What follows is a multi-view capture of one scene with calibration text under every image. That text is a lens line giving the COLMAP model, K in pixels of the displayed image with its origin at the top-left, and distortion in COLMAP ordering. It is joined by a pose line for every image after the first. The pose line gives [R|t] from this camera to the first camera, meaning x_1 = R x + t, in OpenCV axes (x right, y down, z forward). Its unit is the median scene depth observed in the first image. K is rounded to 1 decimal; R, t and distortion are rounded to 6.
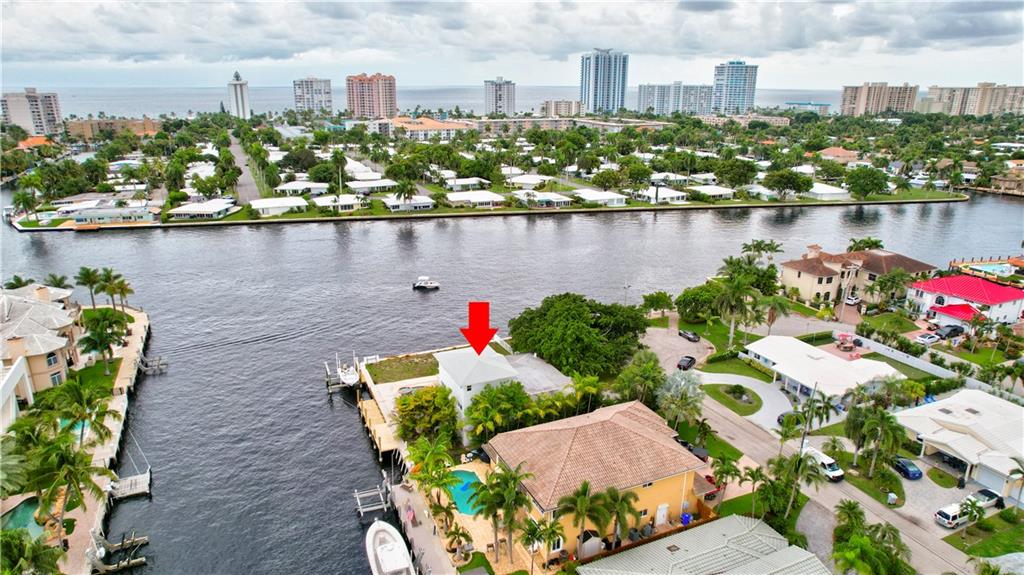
lens RADIAL K [[656.0, 0, 509.8], [0, 656.0, 291.3], [0, 0, 1]] dist [-0.069092, 0.067044]
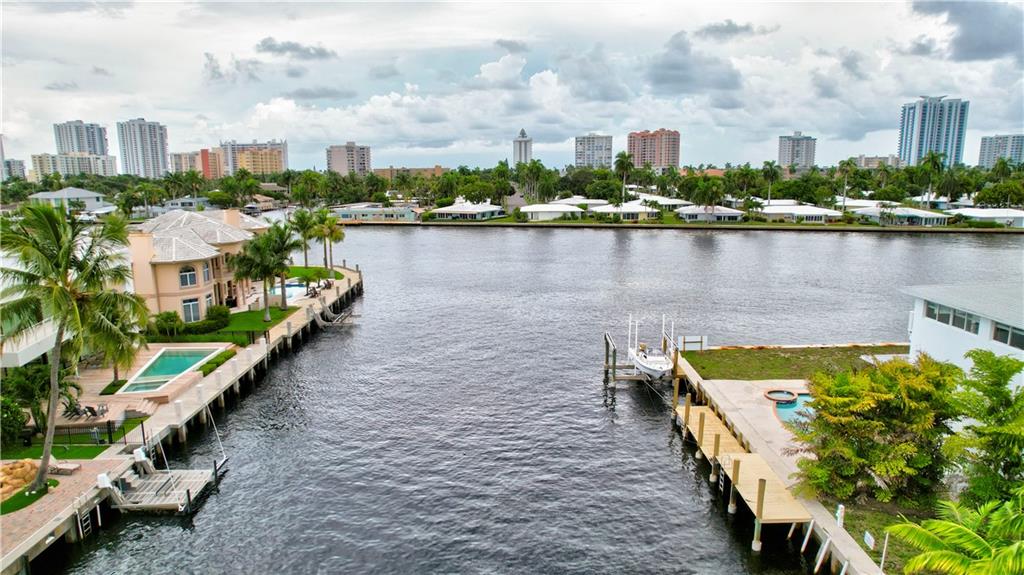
lens RADIAL K [[656.0, 0, 509.8], [0, 656.0, 291.3], [0, 0, 1]] dist [-0.069092, 0.067044]
pose [[0.919737, 0.061748, -0.387647, -0.065003], [-0.108536, 0.989053, -0.099968, 0.057787], [0.377231, 0.134018, 0.916371, 0.206713]]
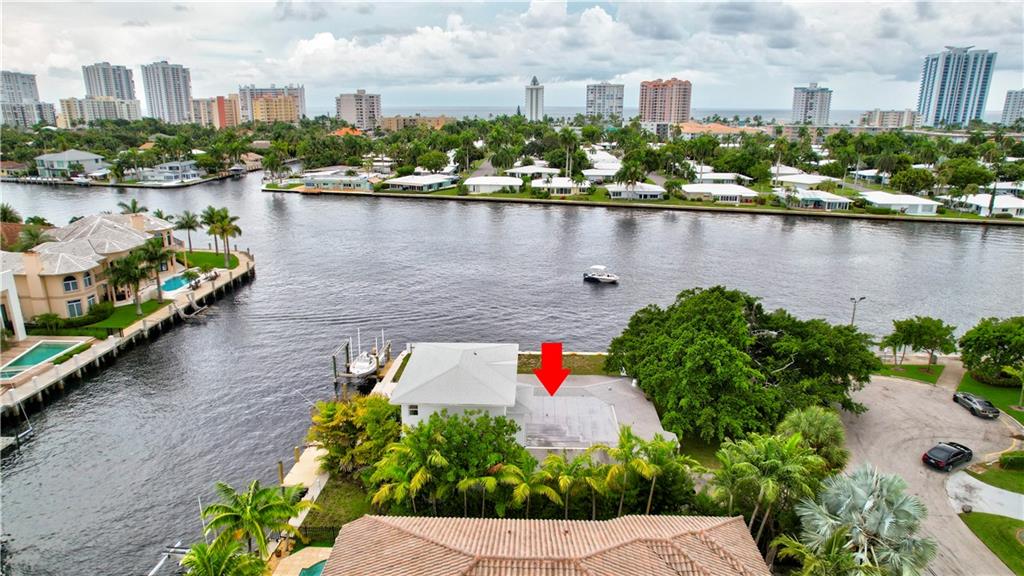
lens RADIAL K [[656.0, 0, 509.8], [0, 656.0, 291.8], [0, 0, 1]] dist [-0.069092, 0.067044]
pose [[0.895921, 0.122524, -0.426982, 0.072774], [-0.135696, 0.990750, -0.000427, 0.014124], [0.422980, 0.058322, 0.904260, 0.180514]]
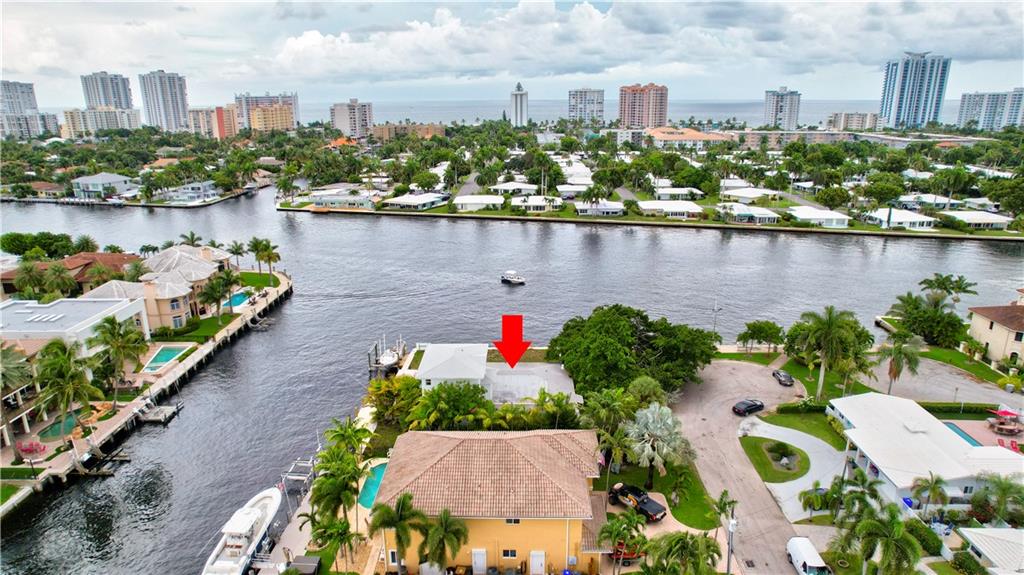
lens RADIAL K [[656.0, 0, 509.8], [0, 656.0, 291.3], [0, 0, 1]] dist [-0.069092, 0.067044]
pose [[0.903720, 0.112994, -0.412944, 0.139716], [-0.121088, 0.992620, 0.006612, -0.001427], [0.410643, 0.044027, 0.910733, 0.056482]]
